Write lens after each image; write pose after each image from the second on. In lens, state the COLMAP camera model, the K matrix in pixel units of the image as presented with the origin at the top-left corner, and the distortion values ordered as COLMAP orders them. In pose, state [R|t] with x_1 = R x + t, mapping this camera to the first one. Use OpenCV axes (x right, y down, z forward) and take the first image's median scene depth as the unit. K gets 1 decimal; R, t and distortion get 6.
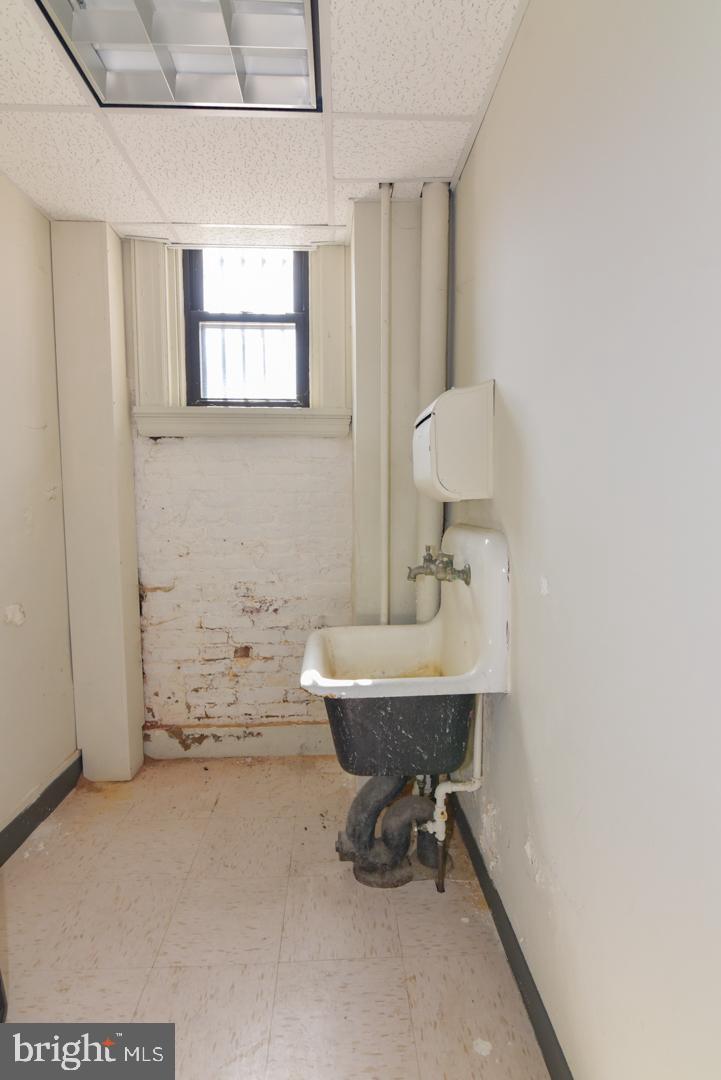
lens RADIAL K [[510.3, 0, 356.7], [0, 510.3, 535.8], [0, 0, 1]] dist [-0.023154, 0.002461]
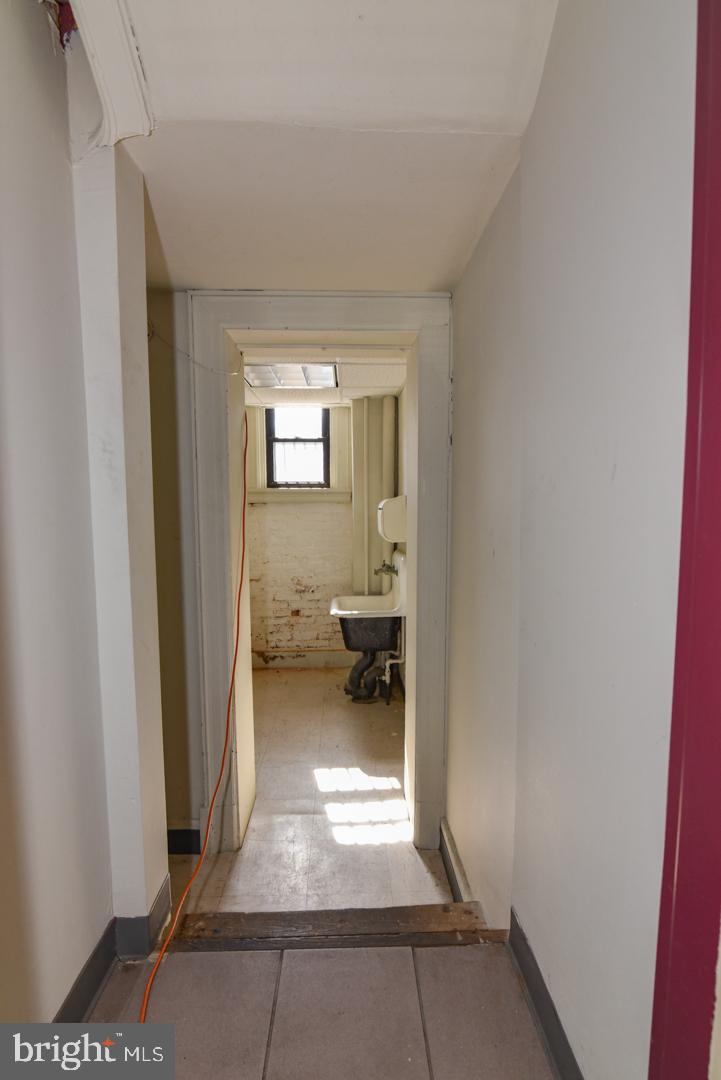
lens RADIAL K [[510.3, 0, 363.6], [0, 510.3, 543.6], [0, 0, 1]] dist [-0.023154, 0.002461]
pose [[0.999999, -0.000598, -0.001251, 0.037450], [0.000612, 0.999935, 0.011404, -0.058874], [0.001244, -0.011404, 0.999934, -0.963561]]
